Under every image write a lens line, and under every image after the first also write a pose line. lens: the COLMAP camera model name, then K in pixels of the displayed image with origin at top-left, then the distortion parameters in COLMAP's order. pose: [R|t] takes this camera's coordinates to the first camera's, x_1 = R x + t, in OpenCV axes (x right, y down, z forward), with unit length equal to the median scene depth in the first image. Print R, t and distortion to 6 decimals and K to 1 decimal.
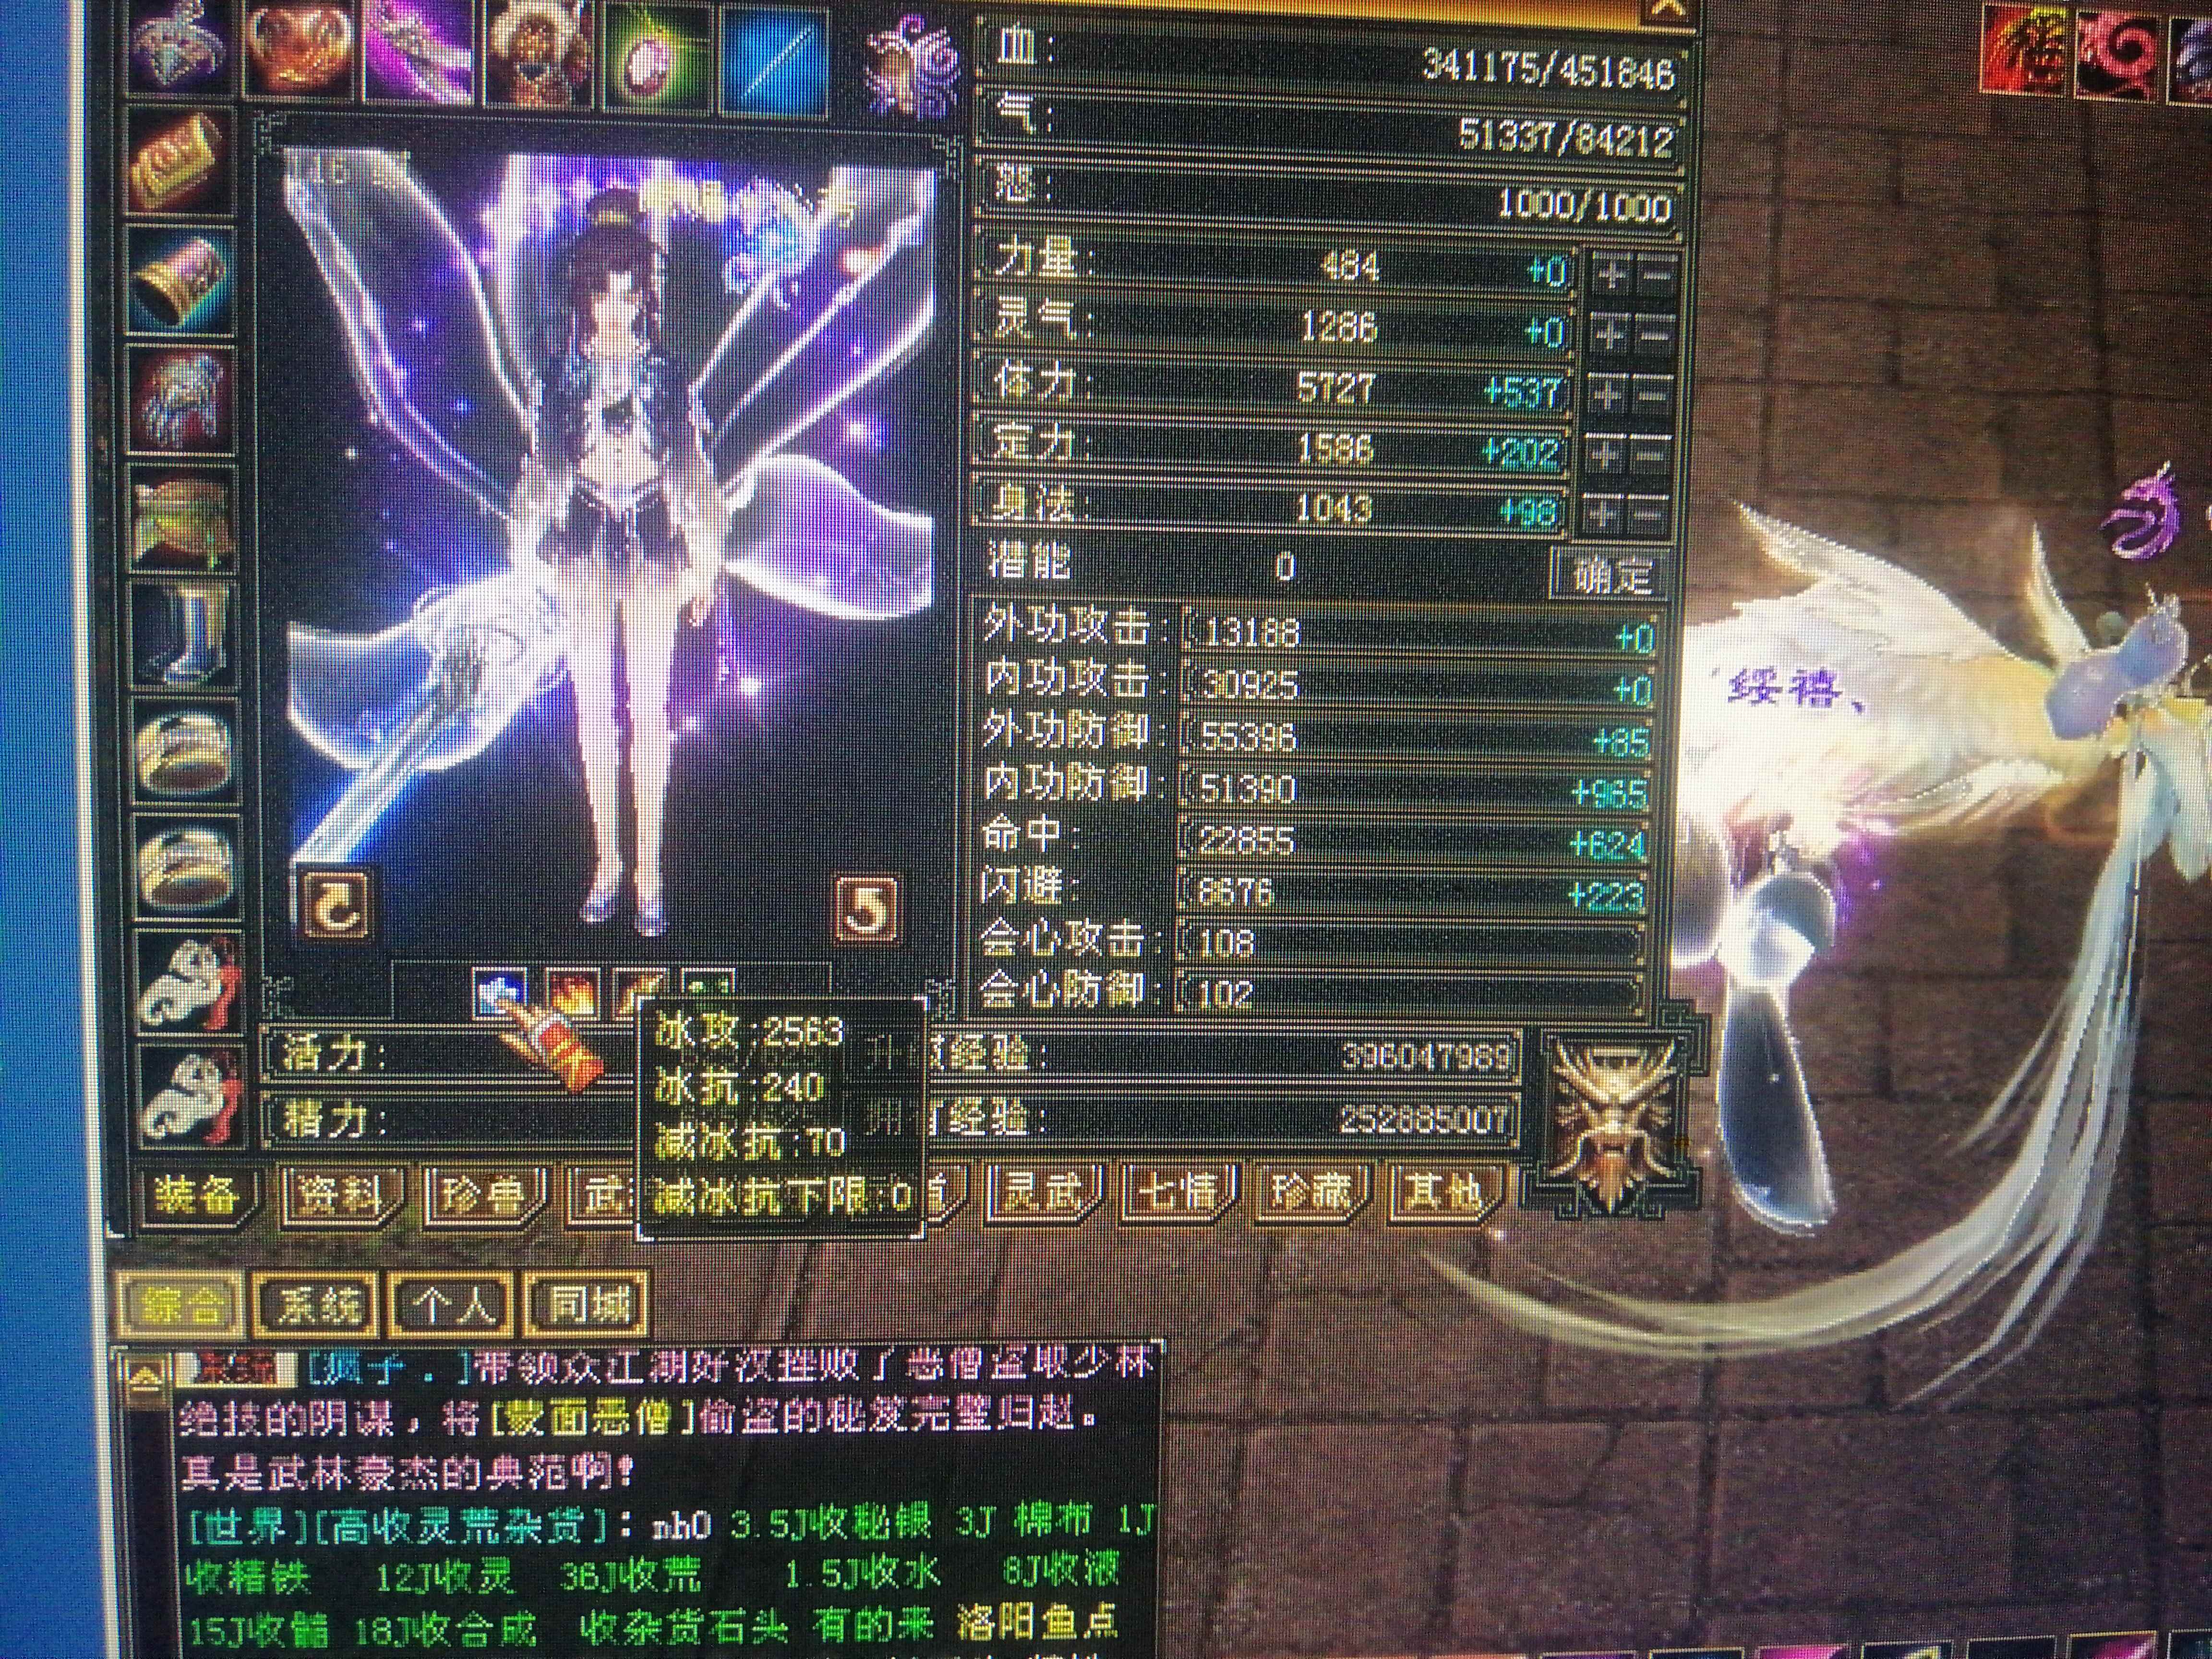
lens RADIAL K [[1512.4, 0, 1116.9], [0, 1512.4, 804.8], [0, 0, 1]] dist [0.034367, -0.059340]
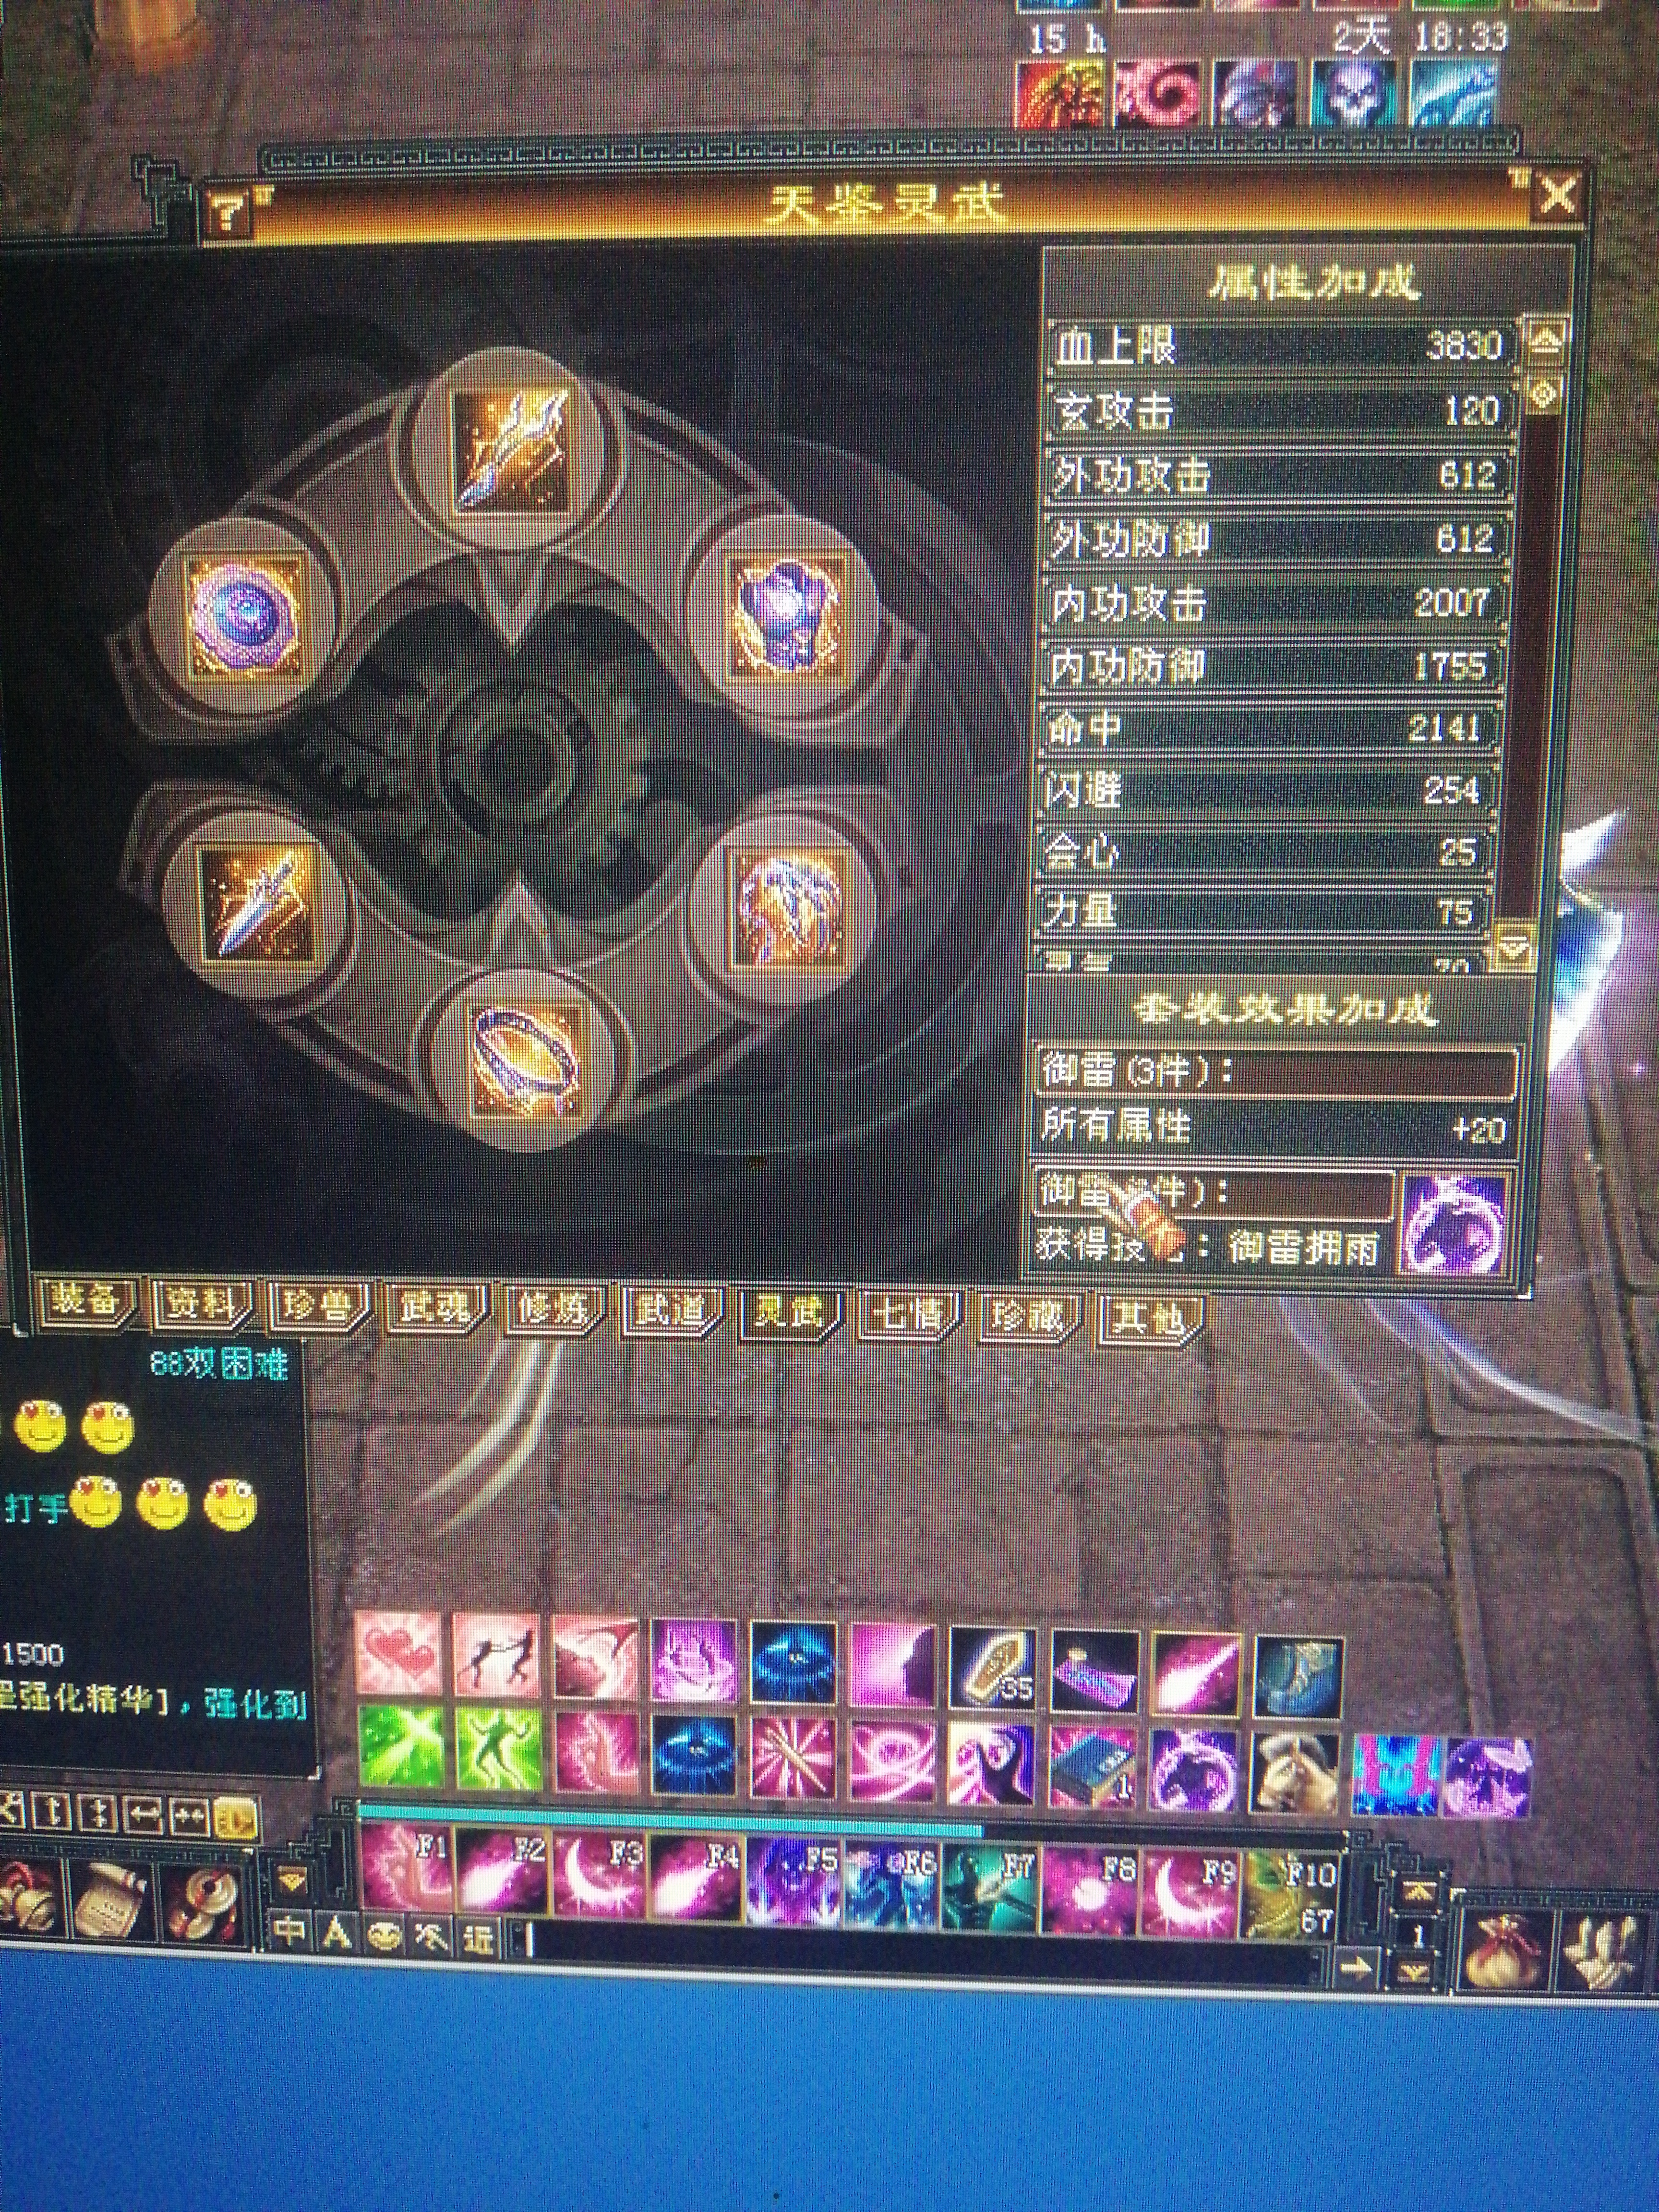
lens RADIAL K [[1335.8, 0, 848.5], [0, 1335.8, 1053.8], [0, 0, 1]] dist [0.045752, -0.047498]
pose [[0.994678, -0.001773, -0.103015, 0.101532], [0.006371, 0.998997, 0.044326, 0.017228], [0.102833, -0.044747, 0.993692, 0.010570]]
